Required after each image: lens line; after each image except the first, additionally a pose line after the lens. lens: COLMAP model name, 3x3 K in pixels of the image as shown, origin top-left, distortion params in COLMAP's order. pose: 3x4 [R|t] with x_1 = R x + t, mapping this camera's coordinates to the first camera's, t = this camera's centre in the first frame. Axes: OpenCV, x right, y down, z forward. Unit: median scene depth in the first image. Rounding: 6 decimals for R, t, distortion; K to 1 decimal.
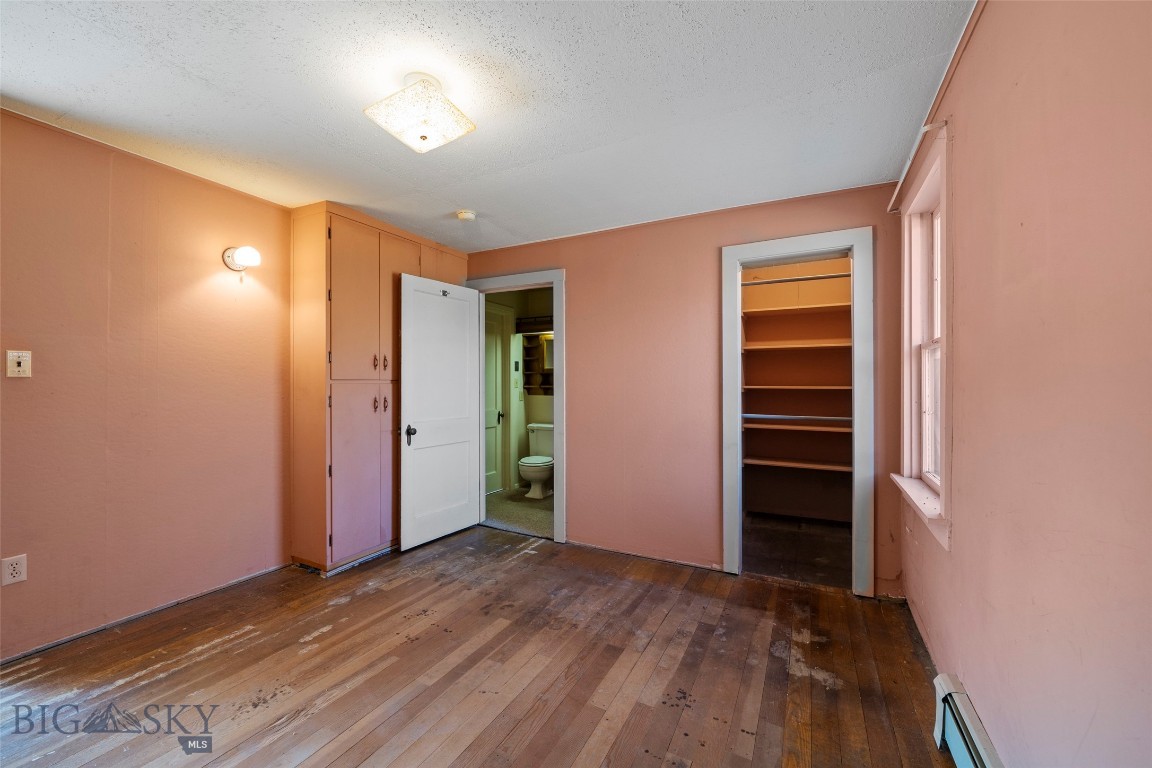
lens RADIAL K [[450.8, 0, 576.0], [0, 450.8, 384.0], [0, 0, 1]] dist [-0.000502, -0.000058]
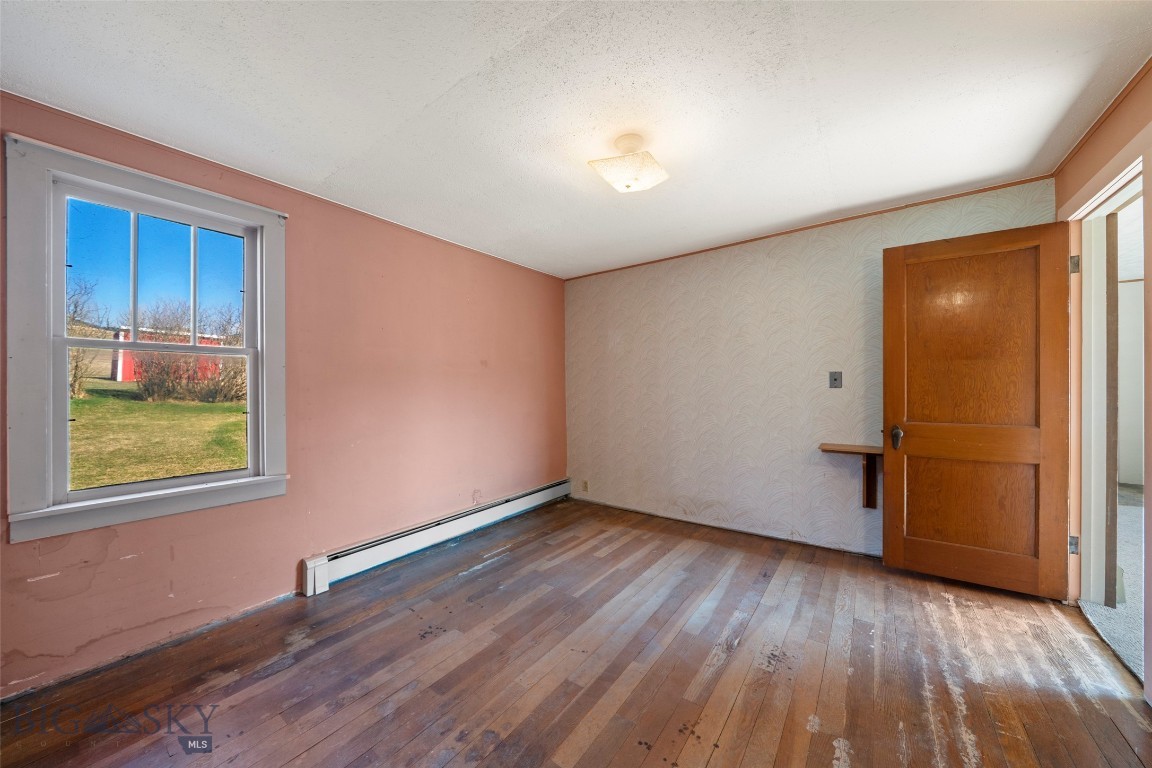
lens RADIAL K [[401.3, 0, 576.0], [0, 401.3, 384.0], [0, 0, 1]] dist [-0.001811, -0.000109]
pose [[-0.989028, 0.006611, 0.147577, -0.260112], [0.005937, 0.999970, -0.005006, 0.003842], [-0.147606, -0.004075, -0.989038, 1.535571]]
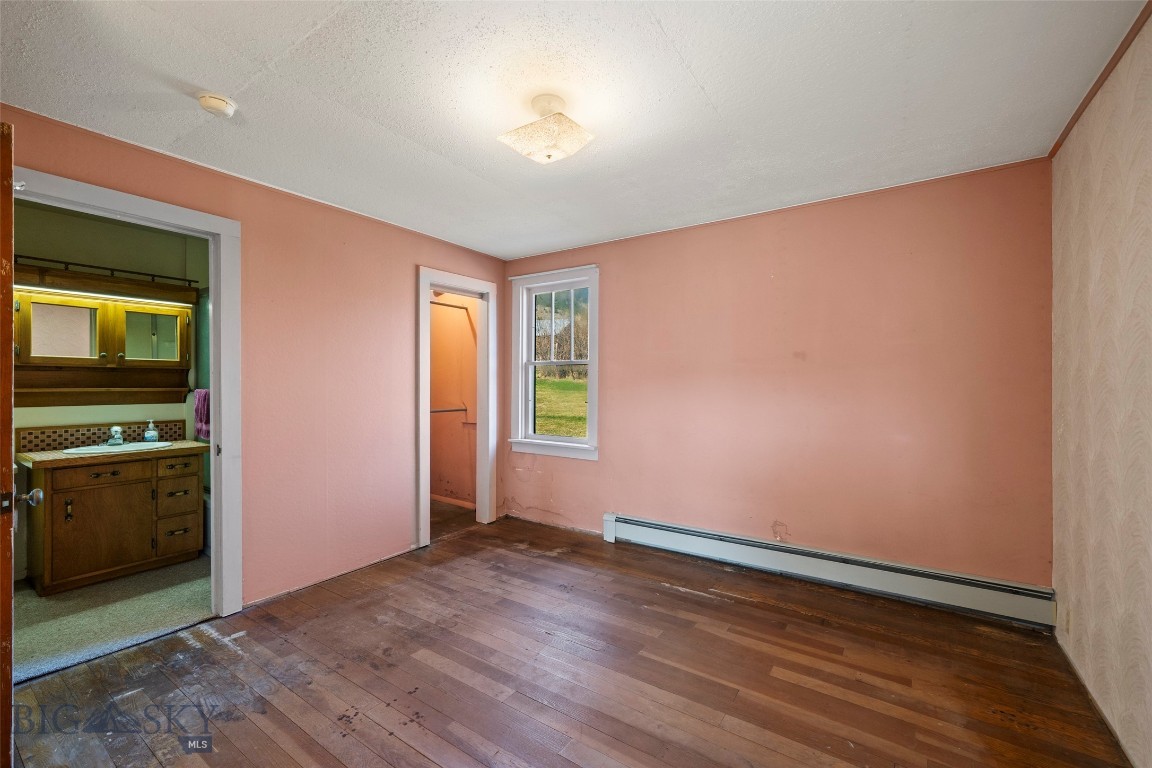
lens RADIAL K [[480.6, 0, 576.0], [0, 480.6, 384.0], [0, 0, 1]] dist [-0.000402, 0.000126]
pose [[0.109065, -0.002414, 0.994032, -1.055180], [-0.001449, 0.999996, 0.002588, -0.007193], [-0.994034, -0.001723, 0.109061, 0.584062]]
